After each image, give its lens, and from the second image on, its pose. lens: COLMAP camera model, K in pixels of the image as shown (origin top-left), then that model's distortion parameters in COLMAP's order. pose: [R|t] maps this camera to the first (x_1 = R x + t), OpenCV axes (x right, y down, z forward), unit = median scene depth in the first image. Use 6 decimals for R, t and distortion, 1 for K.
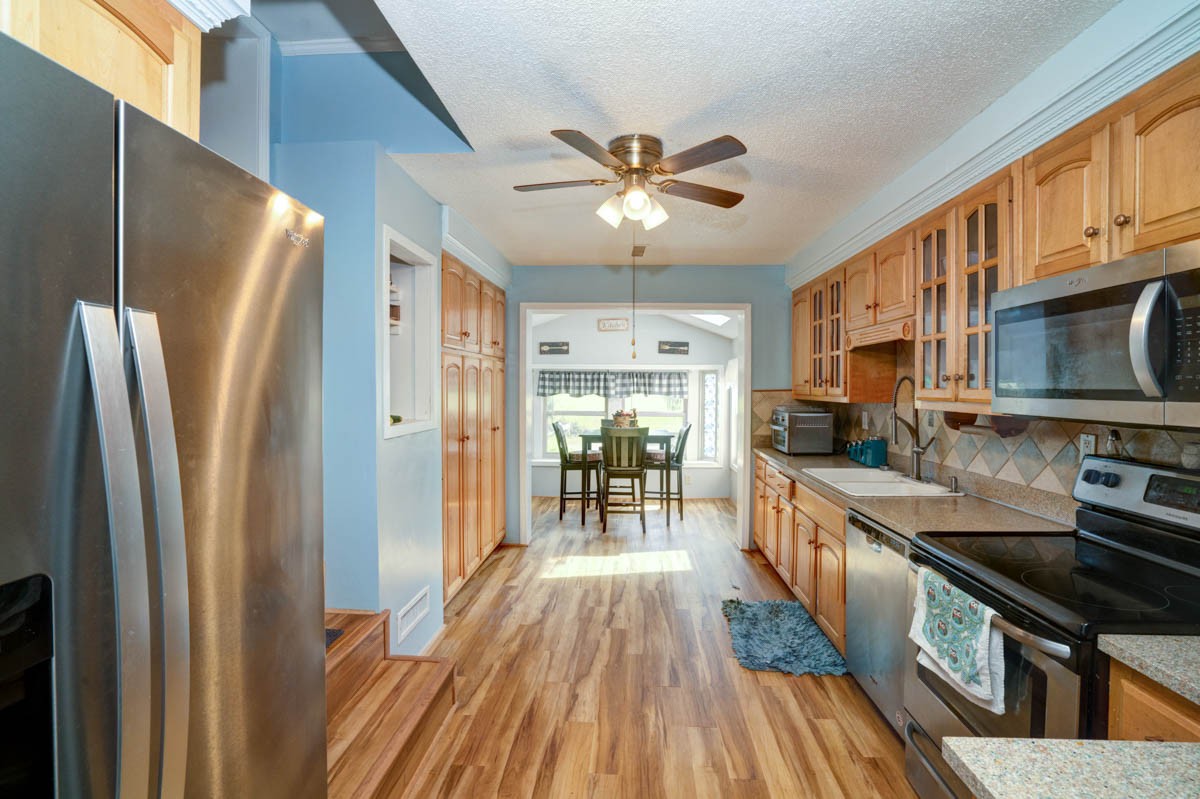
lens RADIAL K [[561.6, 0, 600.9], [0, 561.6, 396.0], [0, 0, 1]] dist [-0.038206, 0.003551]
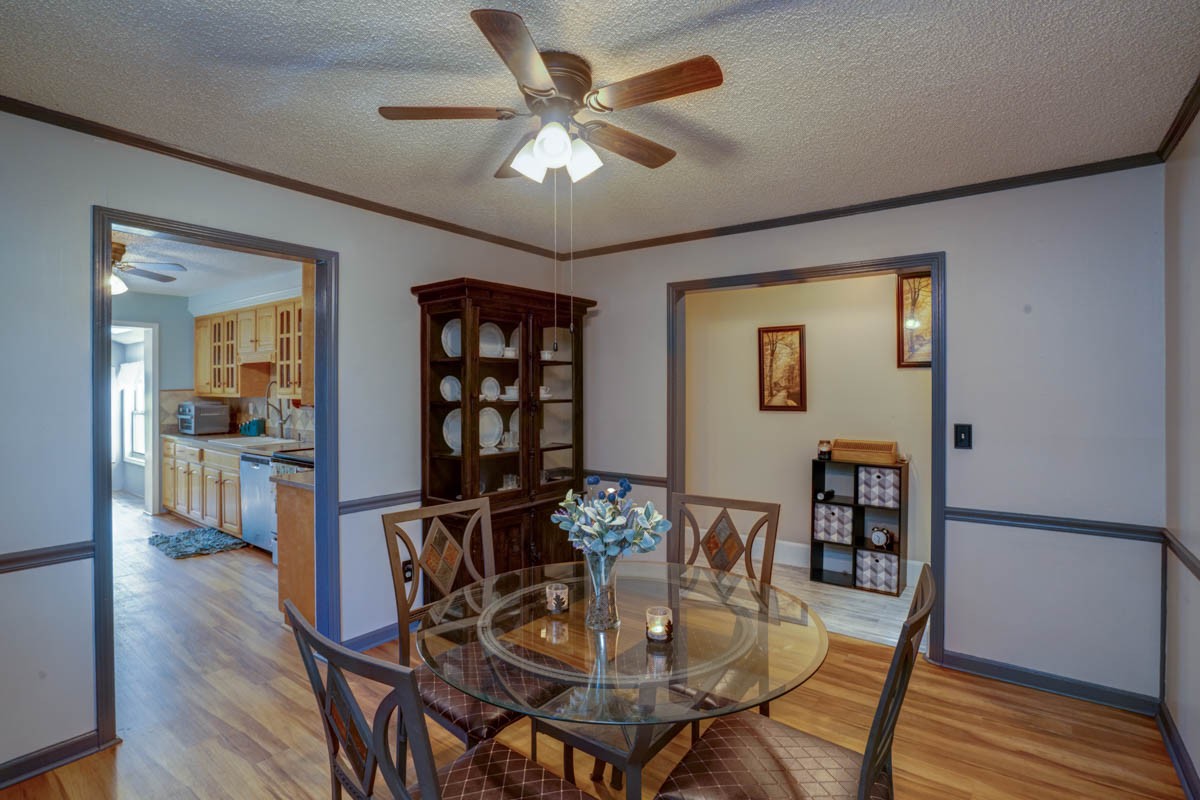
lens RADIAL K [[561.6, 0, 600.5], [0, 561.6, 390.4], [0, 0, 1]] dist [-0.038206, 0.003551]
pose [[0.540761, -0.004331, 0.841165, -0.303902], [0.013669, 0.999900, -0.003639, 0.011491], [-0.841065, 0.013466, 0.540766, -0.671533]]
